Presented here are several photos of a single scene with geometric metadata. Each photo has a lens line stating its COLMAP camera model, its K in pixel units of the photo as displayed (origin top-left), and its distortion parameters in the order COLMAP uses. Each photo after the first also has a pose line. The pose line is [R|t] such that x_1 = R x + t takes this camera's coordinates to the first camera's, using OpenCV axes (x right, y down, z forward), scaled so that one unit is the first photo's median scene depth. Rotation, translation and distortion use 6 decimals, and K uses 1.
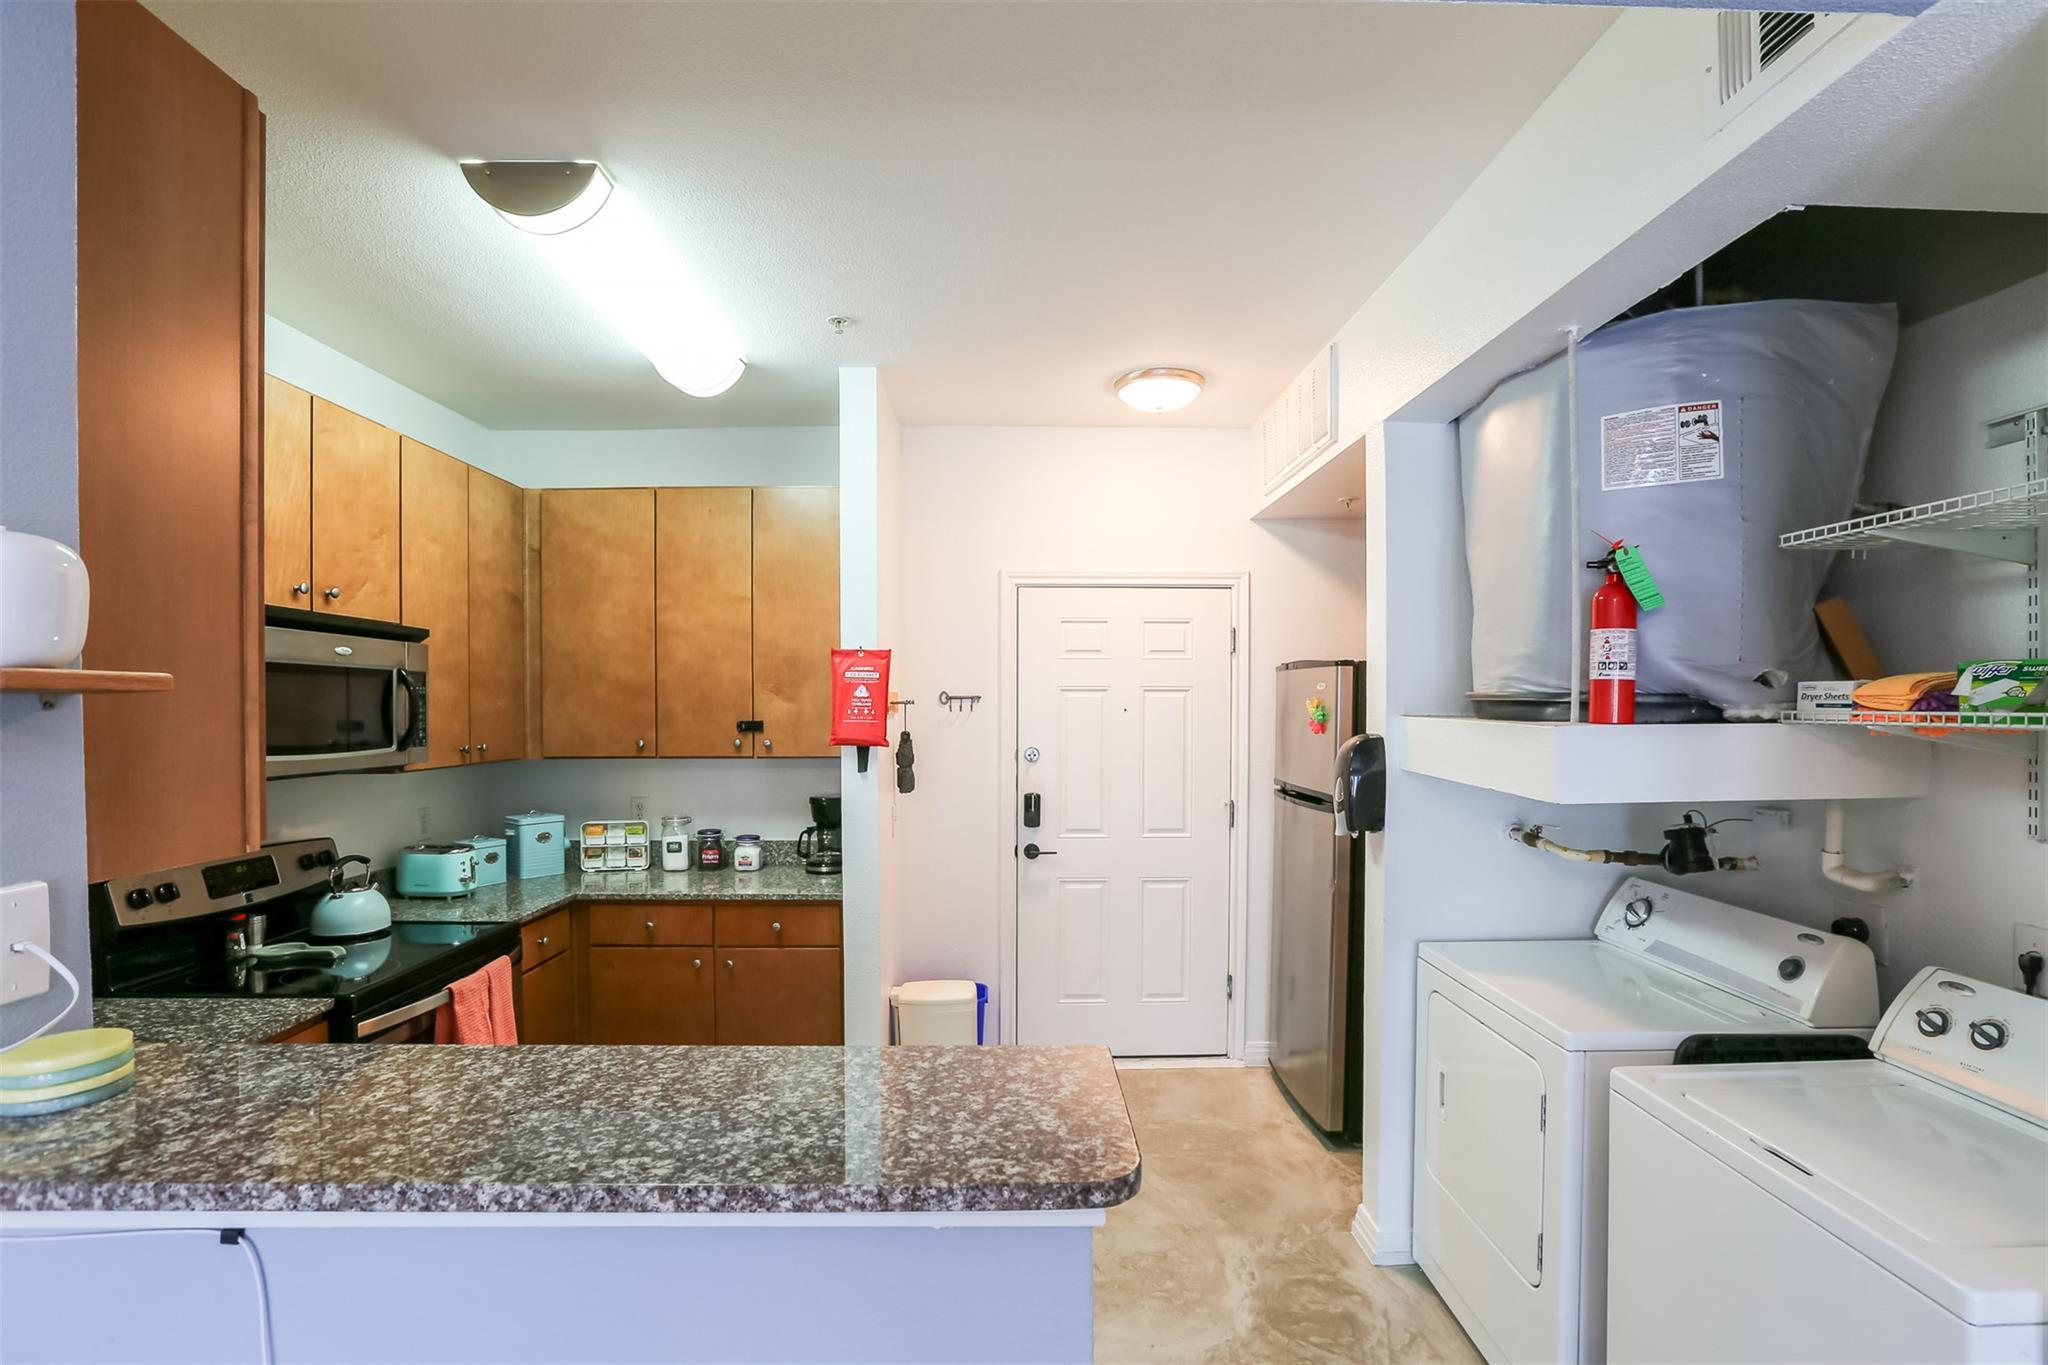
lens RADIAL K [[956.0, 0, 1022.2], [0, 956.0, 717.3], [0, 0, 1]] dist [-0.059596, 0.029093]
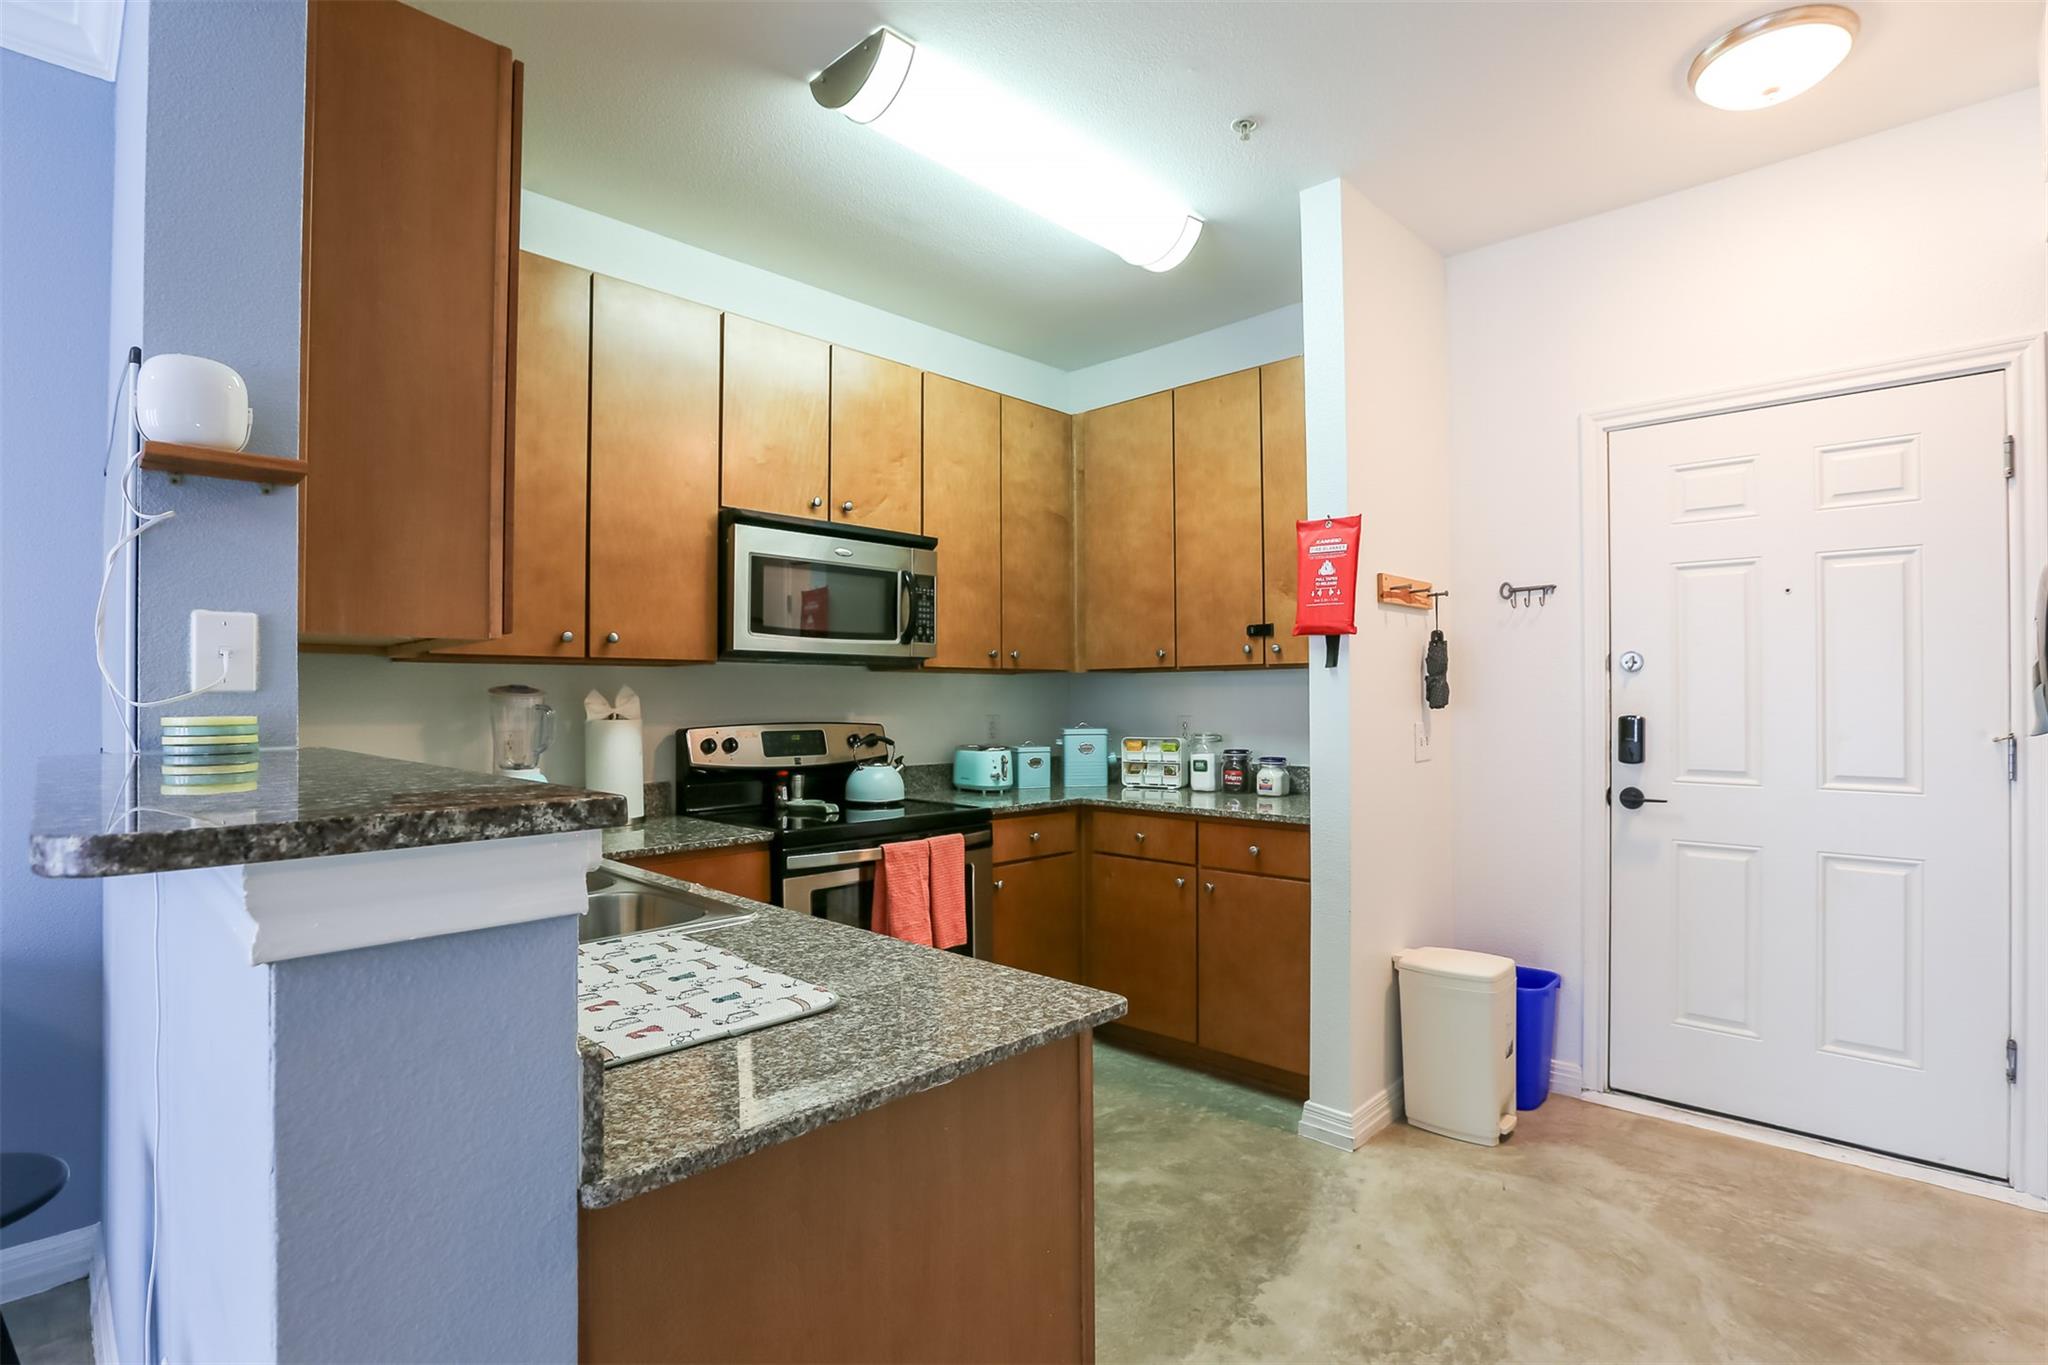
lens RADIAL K [[988.1, 0, 1074.0], [0, 988.1, 687.4], [0, 0, 1]] dist [-0.069634, 0.035971]
pose [[0.725183, -0.007665, -0.688513, 0.279532], [-0.006569, 0.999816, -0.018049, 0.100363], [0.688525, 0.017612, 0.724999, 0.260761]]
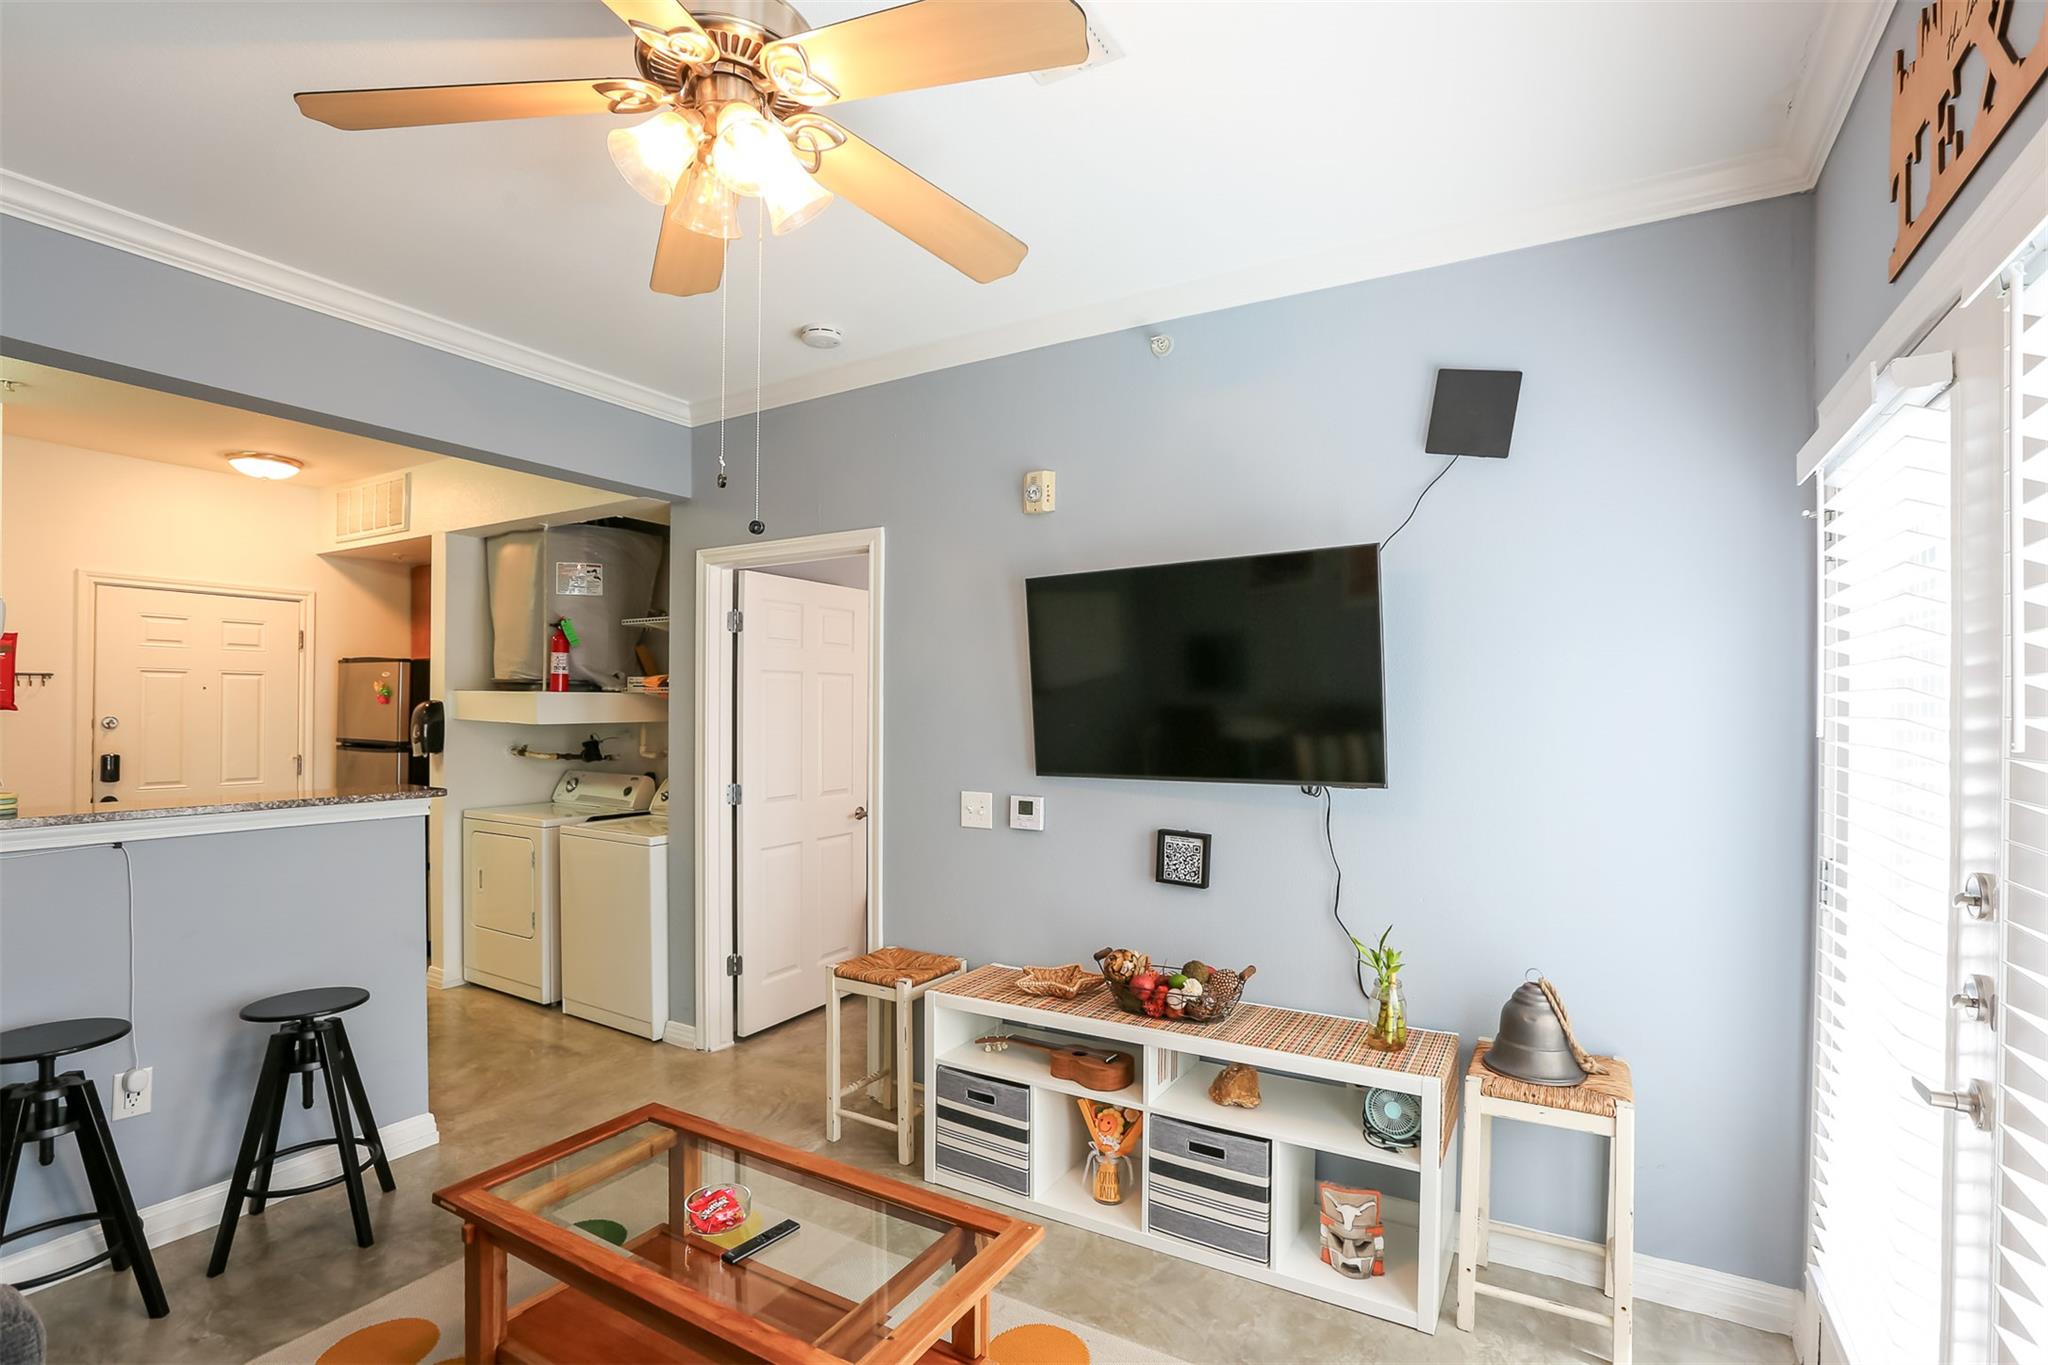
lens RADIAL K [[962.1, 0, 1029.2], [0, 962.1, 707.2], [0, 0, 1]] dist [-0.061622, 0.029435]
pose [[0.525484, 0.005823, 0.850783, -0.520742], [0.003778, 0.999951, -0.009177, 0.046826], [-0.850795, 0.008037, 0.525437, -0.839318]]
